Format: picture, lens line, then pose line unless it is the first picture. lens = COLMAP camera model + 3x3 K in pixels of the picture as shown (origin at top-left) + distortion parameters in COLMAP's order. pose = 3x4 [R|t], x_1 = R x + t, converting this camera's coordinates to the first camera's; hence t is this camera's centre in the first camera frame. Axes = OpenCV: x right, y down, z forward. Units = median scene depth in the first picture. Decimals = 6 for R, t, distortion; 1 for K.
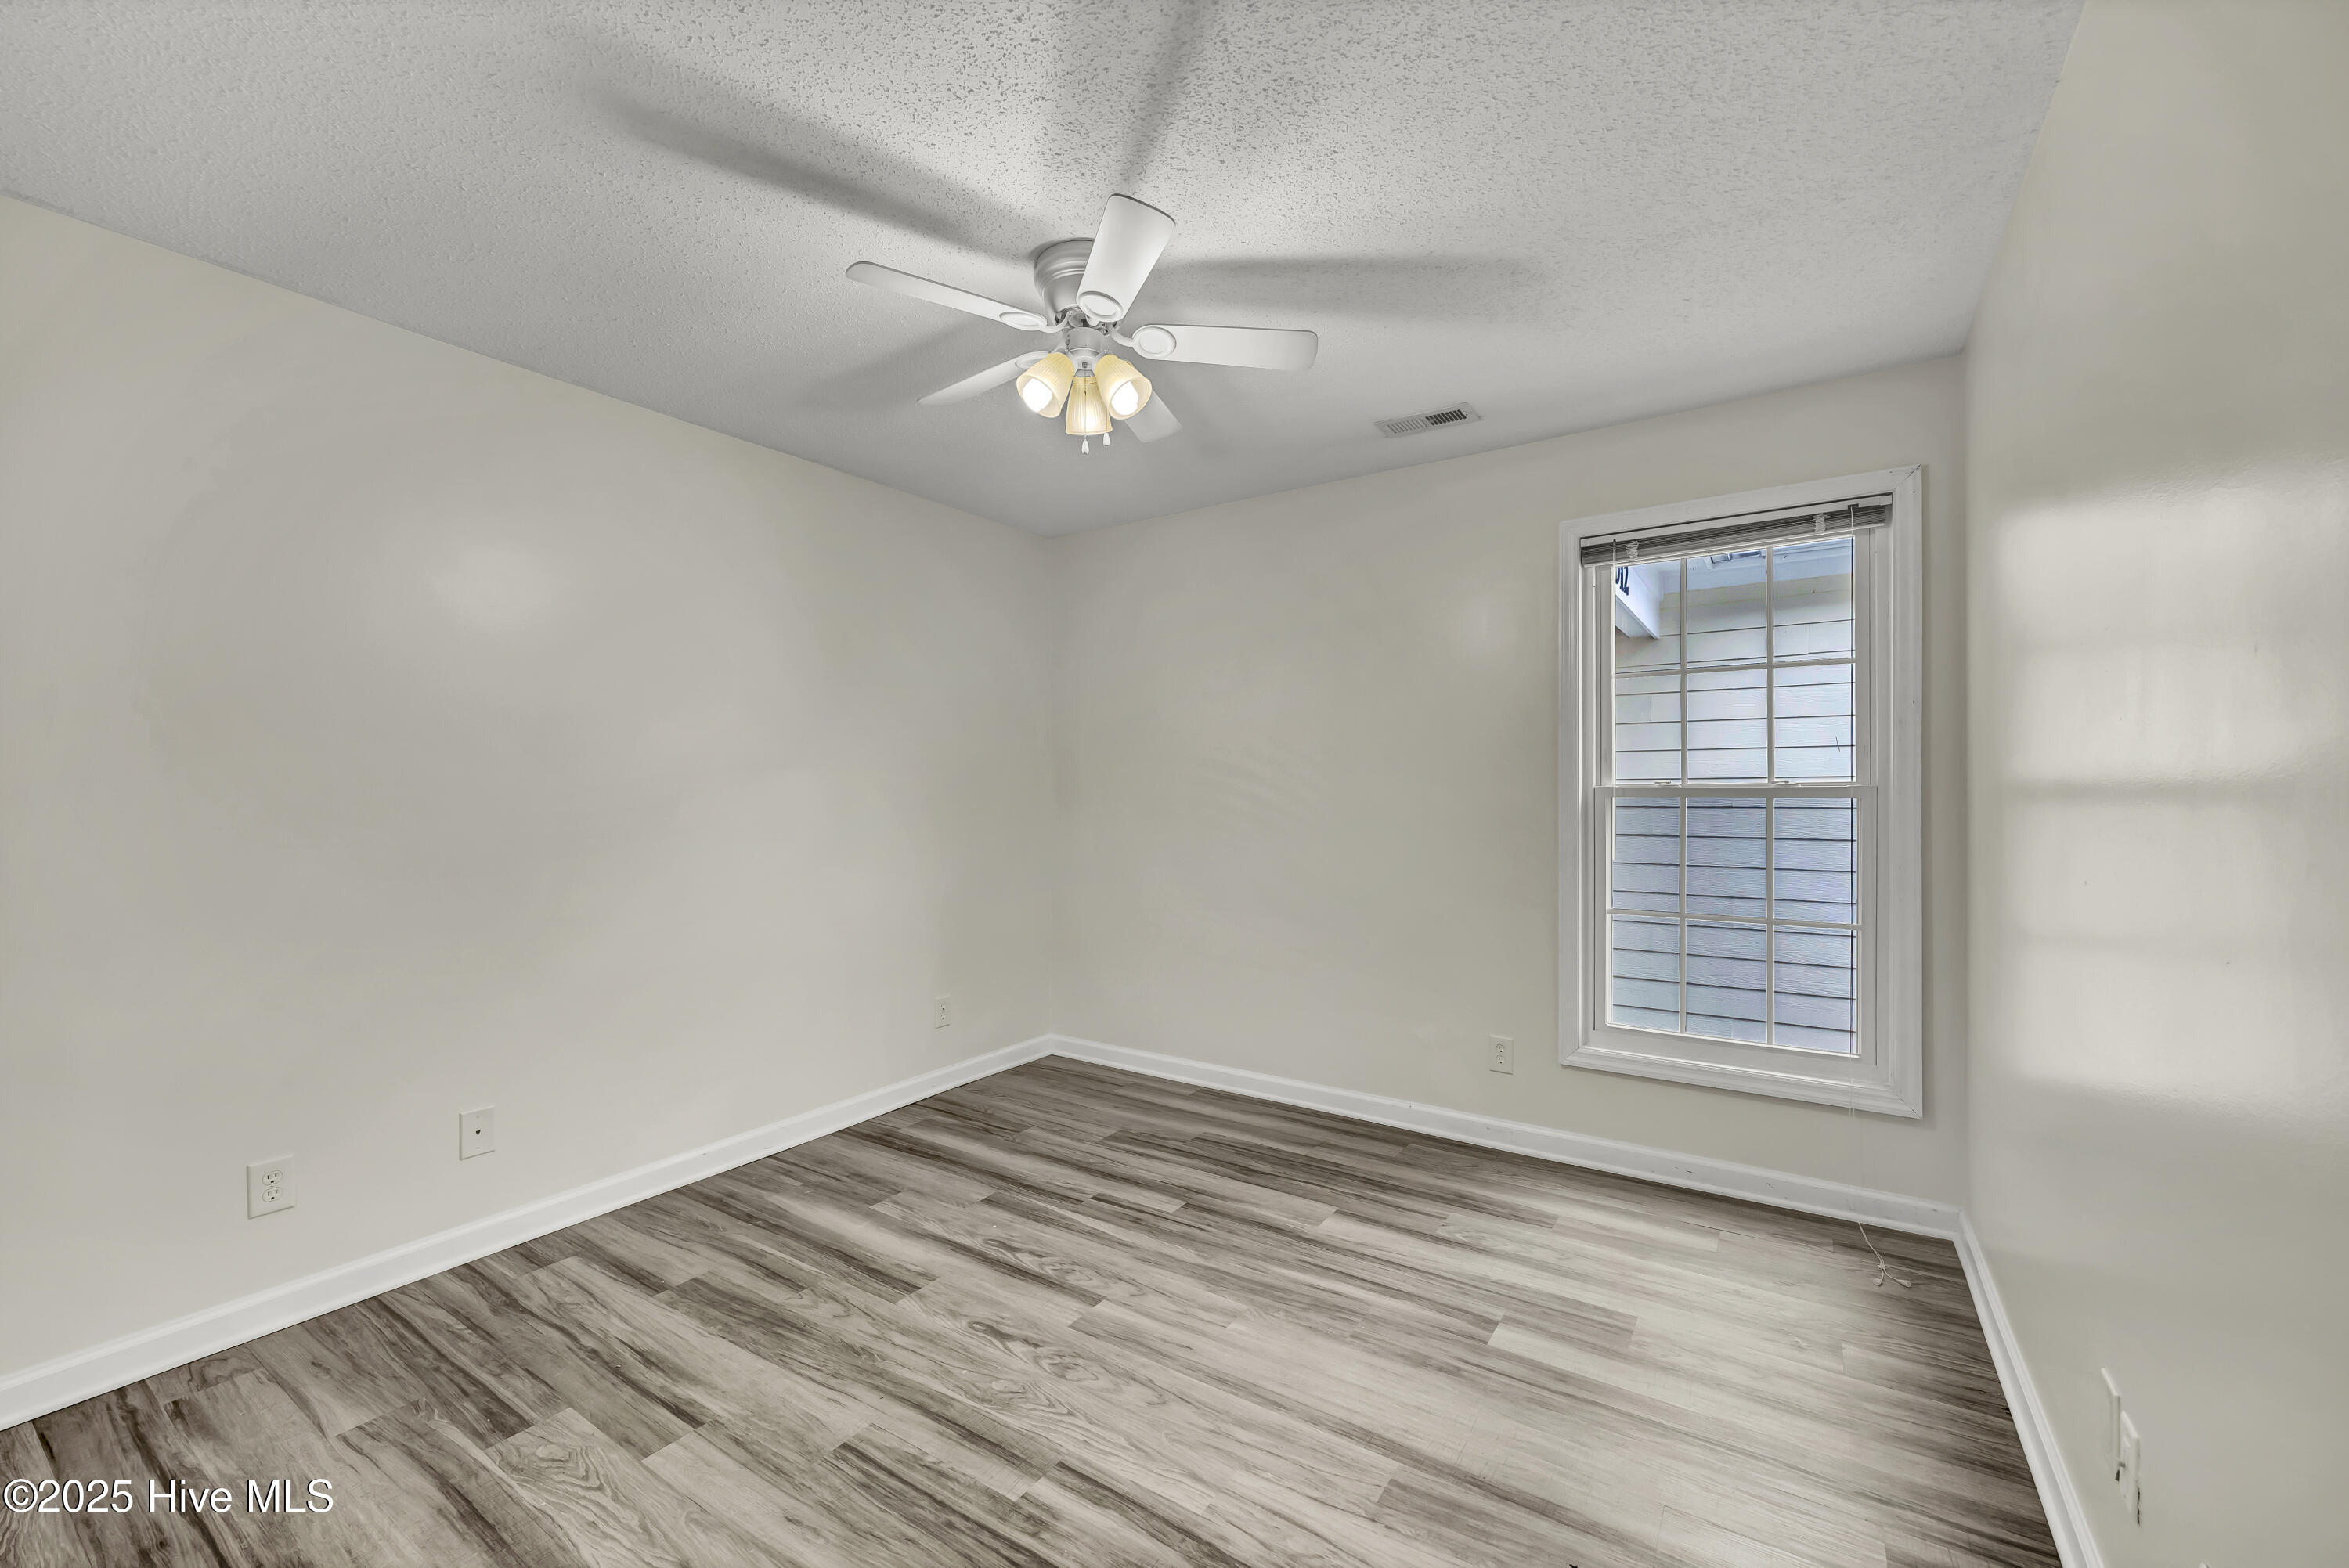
lens RADIAL K [[925.9, 0, 1180.4], [0, 925.9, 784.7], [0, 0, 1]] dist [-0.001147, 0.000050]
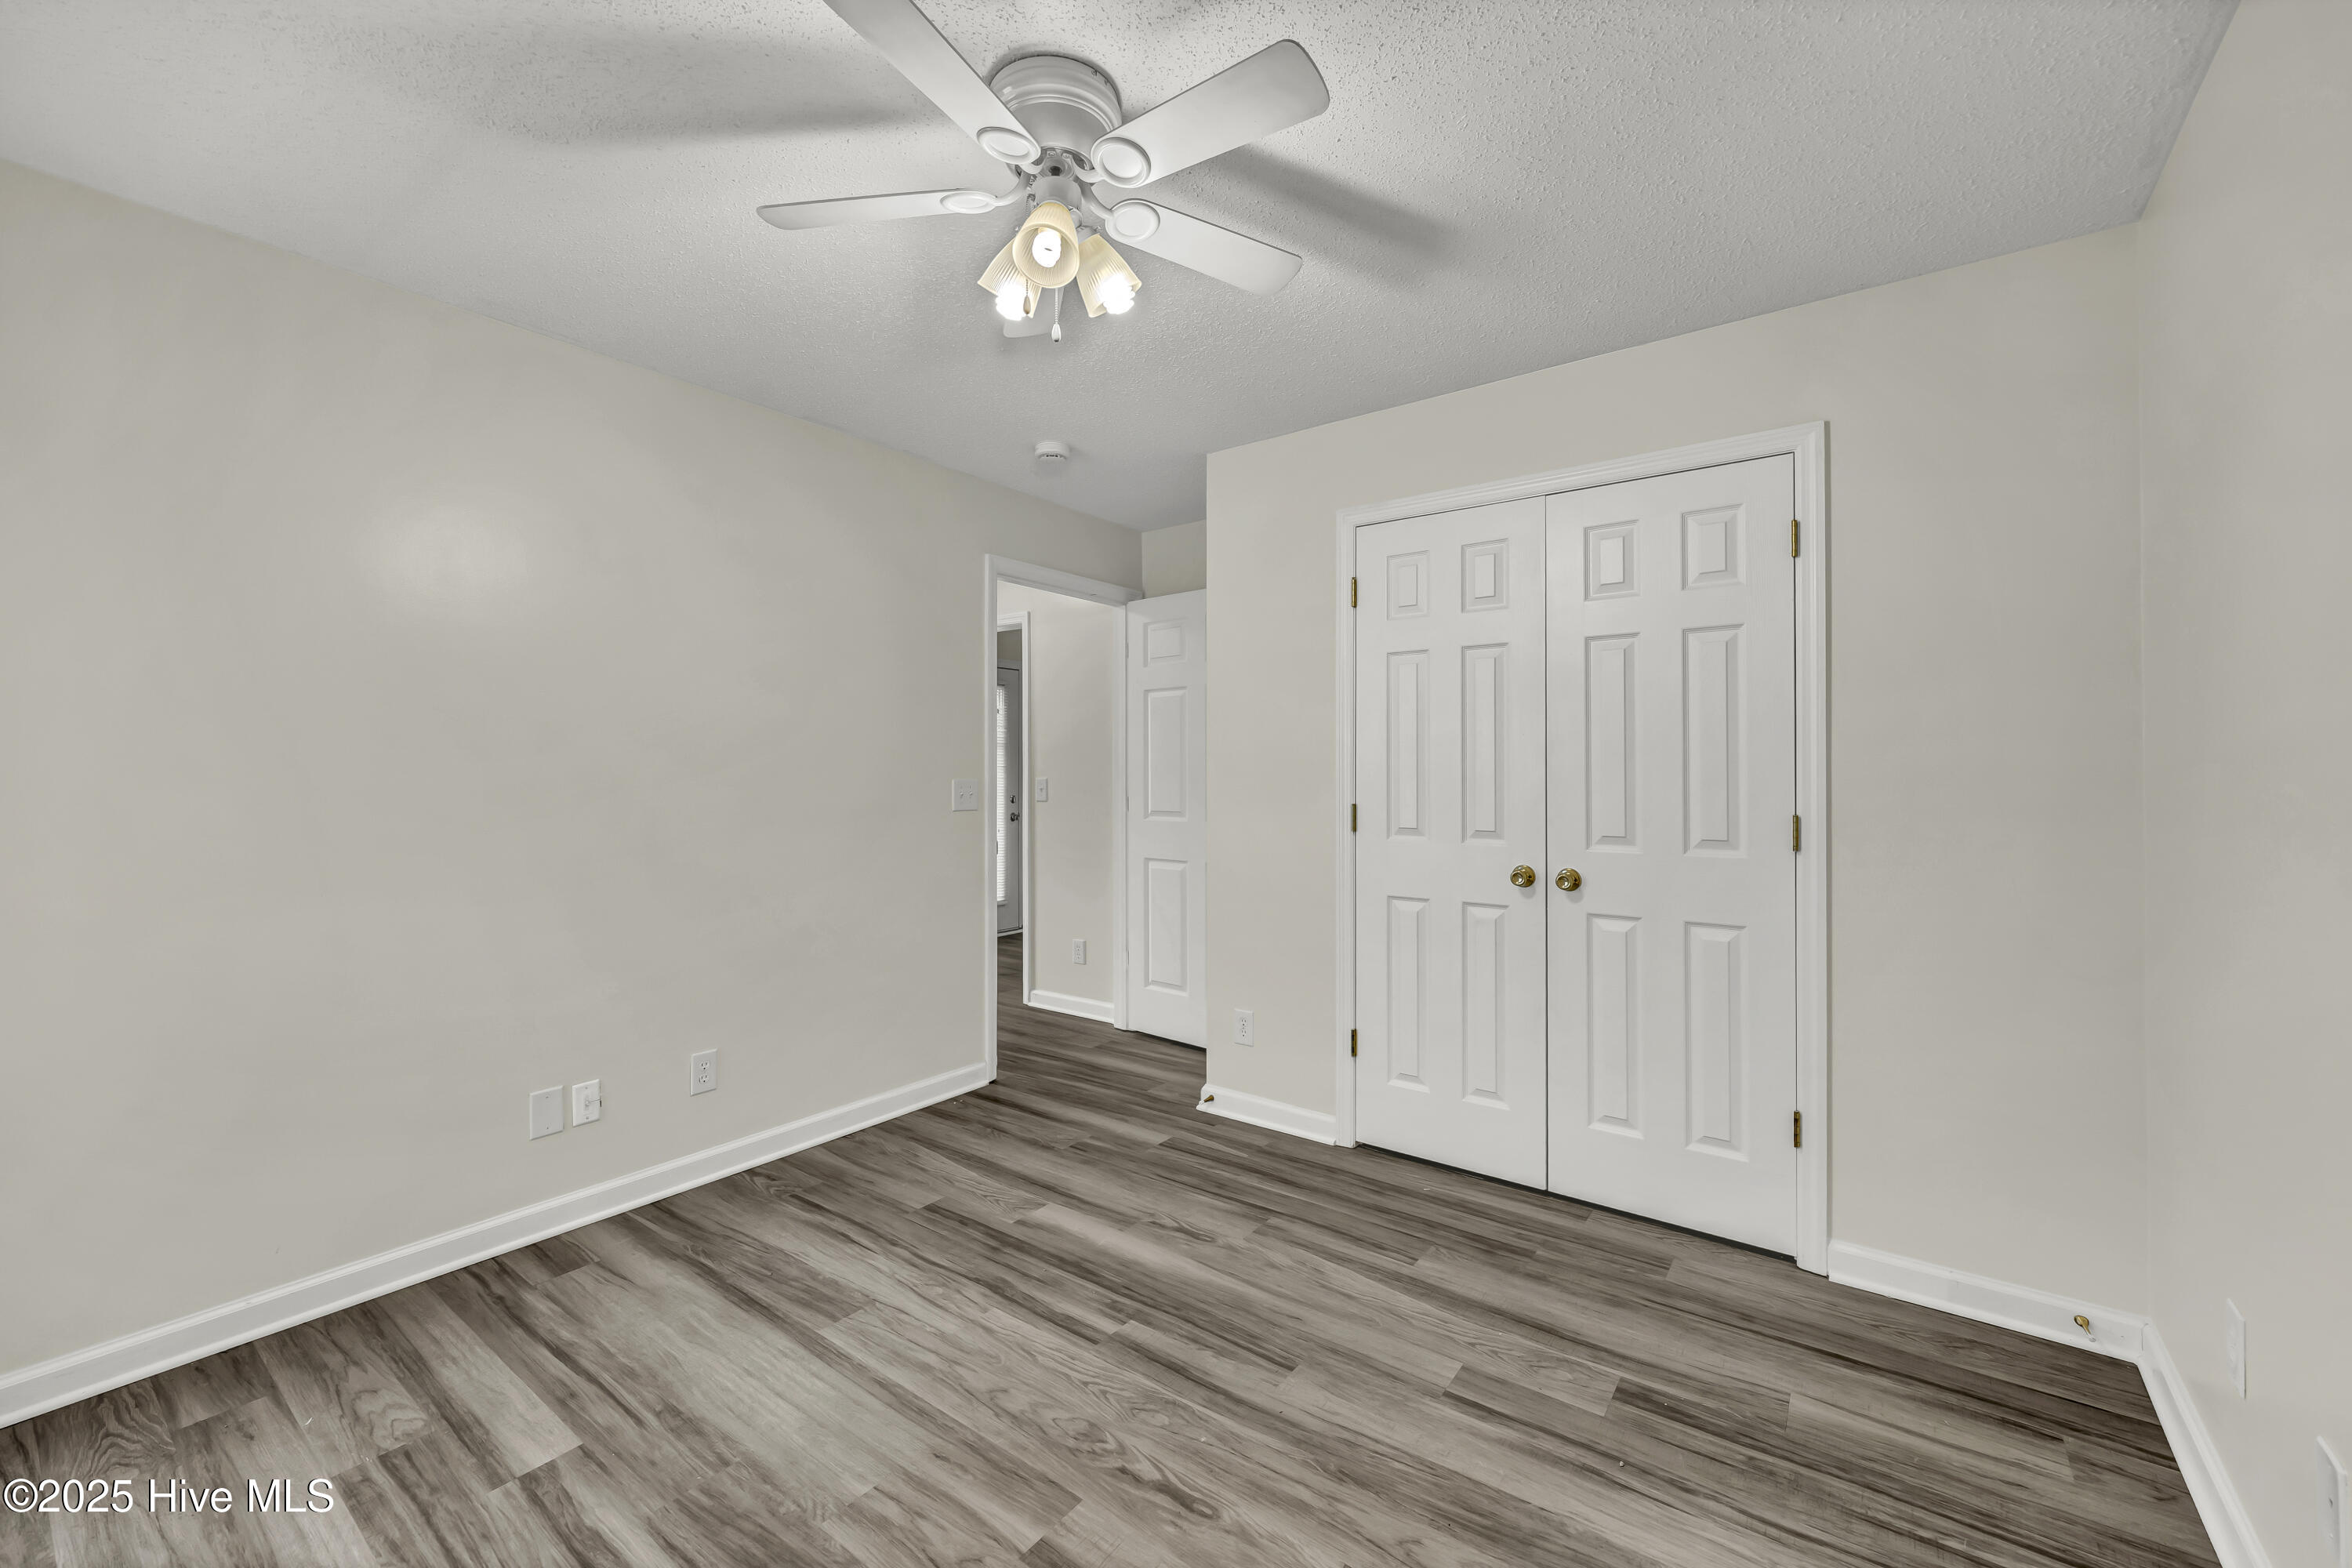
lens RADIAL K [[940.9, 0, 1169.1], [0, 940.9, 756.7], [0, 0, 1]] dist [-0.001761, -0.000121]
pose [[-0.997716, 0.005851, 0.067297, -0.278429], [0.004194, 0.999685, -0.024749, 0.013154], [-0.067420, -0.024410, -0.997426, 1.999931]]
